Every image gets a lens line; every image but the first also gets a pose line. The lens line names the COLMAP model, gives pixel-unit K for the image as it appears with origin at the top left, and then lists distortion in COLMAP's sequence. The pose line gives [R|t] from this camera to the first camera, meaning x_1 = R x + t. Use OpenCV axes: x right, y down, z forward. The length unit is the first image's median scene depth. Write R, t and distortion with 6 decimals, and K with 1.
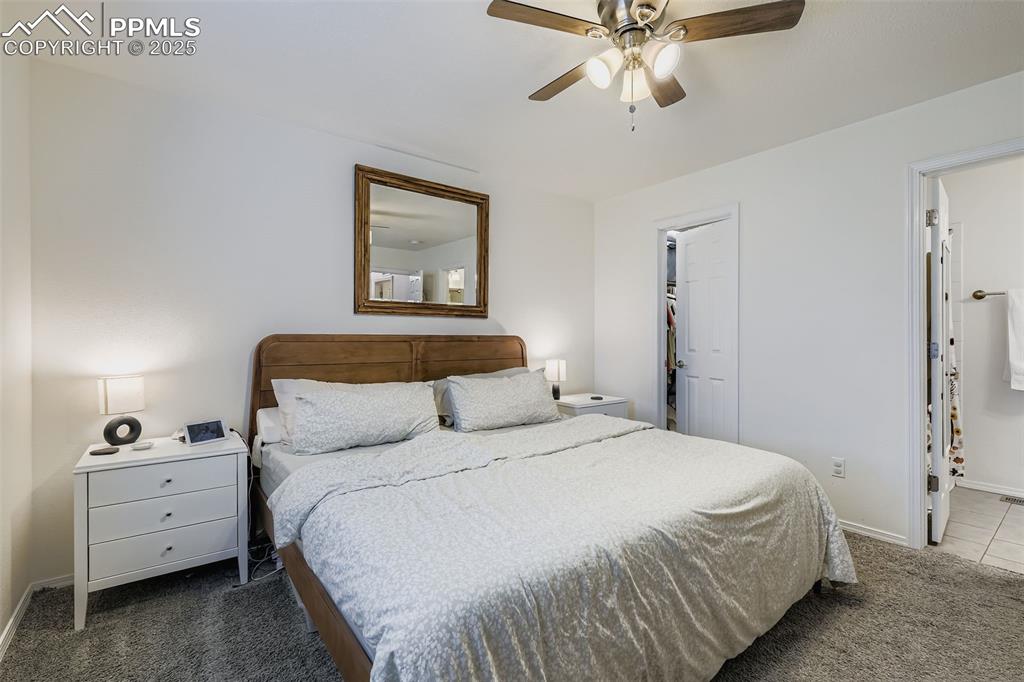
lens RADIAL K [[460.5, 0, 514.6], [0, 460.5, 338.5], [0, 0, 1]] dist [-0.002373, -0.000804]
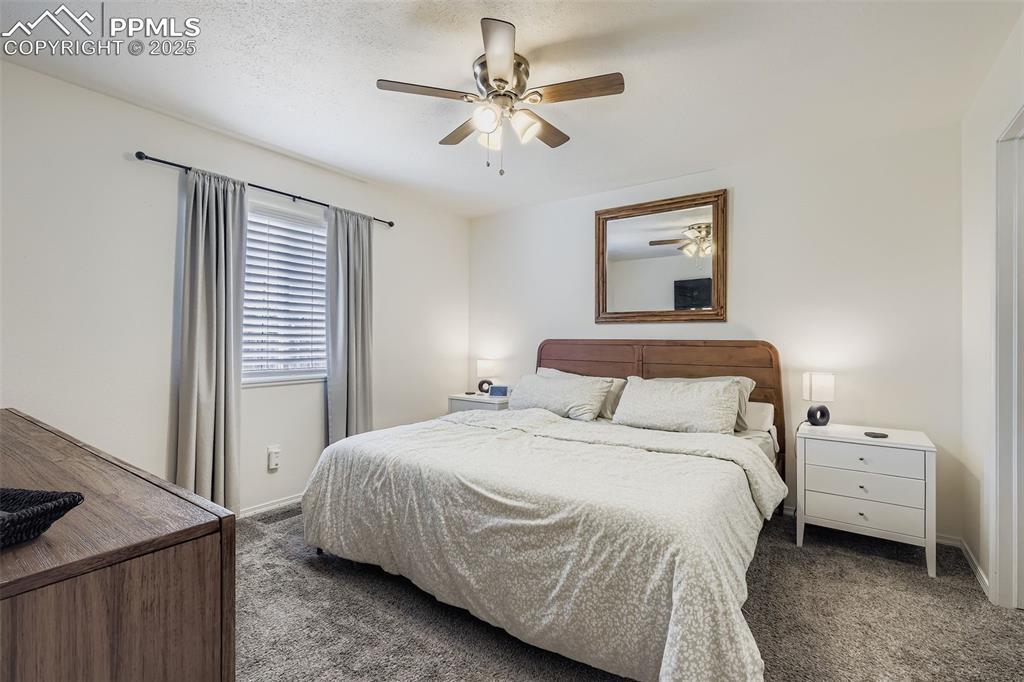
lens RADIAL K [[460.5, 0, 515.2], [0, 460.5, 339.6], [0, 0, 1]] dist [-0.002373, -0.000804]
pose [[0.284452, -0.001462, -0.958689, 0.830226], [-0.006398, 0.999974, -0.003424, -0.002066], [0.958669, 0.007108, 0.284435, 0.387286]]
